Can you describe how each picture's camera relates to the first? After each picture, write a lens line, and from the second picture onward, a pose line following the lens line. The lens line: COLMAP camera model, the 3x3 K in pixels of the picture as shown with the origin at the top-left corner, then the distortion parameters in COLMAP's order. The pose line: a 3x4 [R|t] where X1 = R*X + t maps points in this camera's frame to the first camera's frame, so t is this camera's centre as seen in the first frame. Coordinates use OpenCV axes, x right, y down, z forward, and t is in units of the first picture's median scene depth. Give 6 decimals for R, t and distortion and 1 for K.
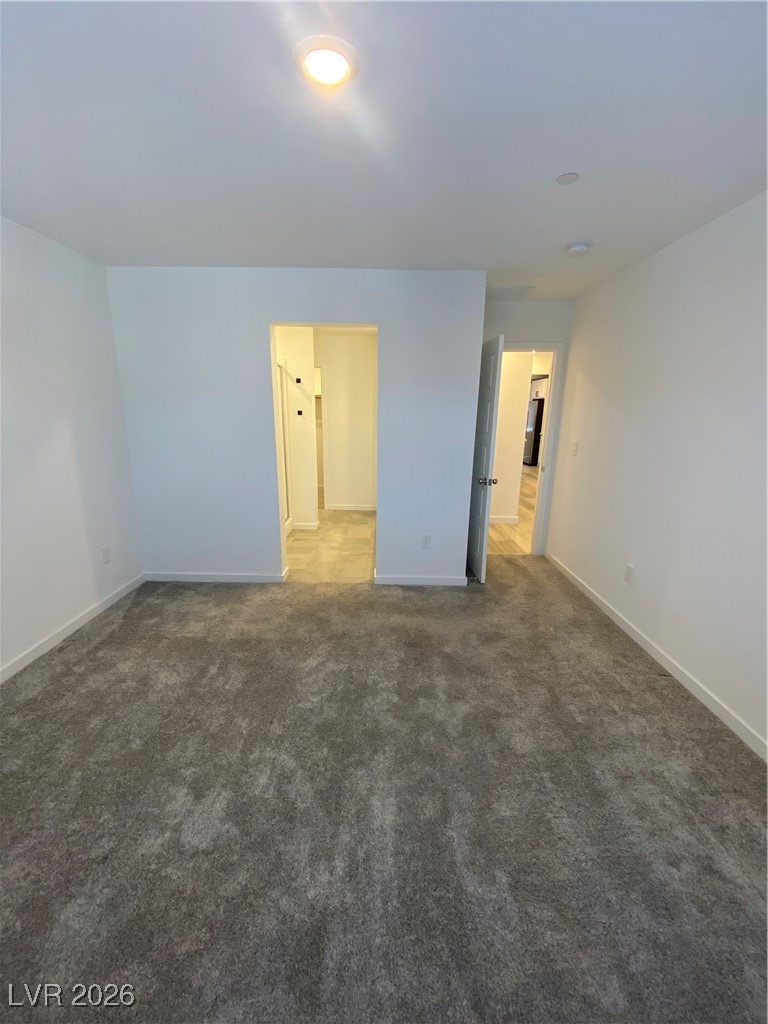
lens RADIAL K [[412.8, 0, 382.5], [0, 412.8, 512.8], [0, 0, 1]] dist [0.025798, -0.023345]
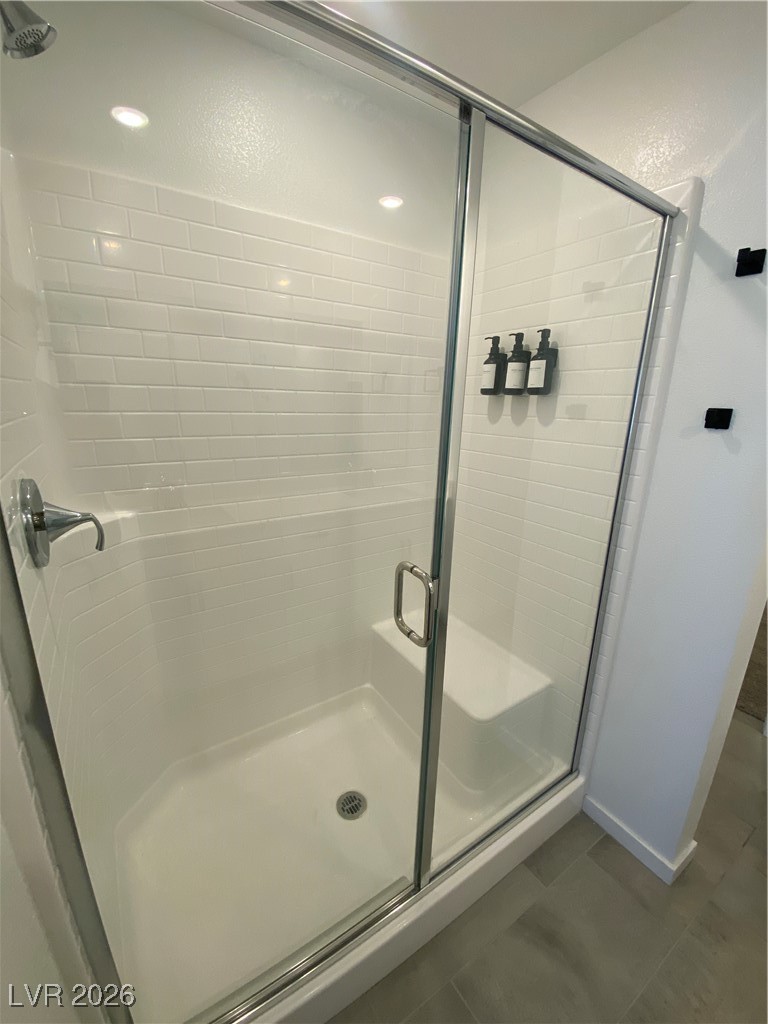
lens RADIAL K [[412.8, 0, 382.5], [0, 412.8, 512.8], [0, 0, 1]] dist [0.025798, -0.023345]
pose [[0.542716, 0.220625, -0.810422, -0.101359], [-0.220821, 0.968420, 0.115760, -0.167543], [0.810369, 0.116133, 0.574296, 0.688151]]
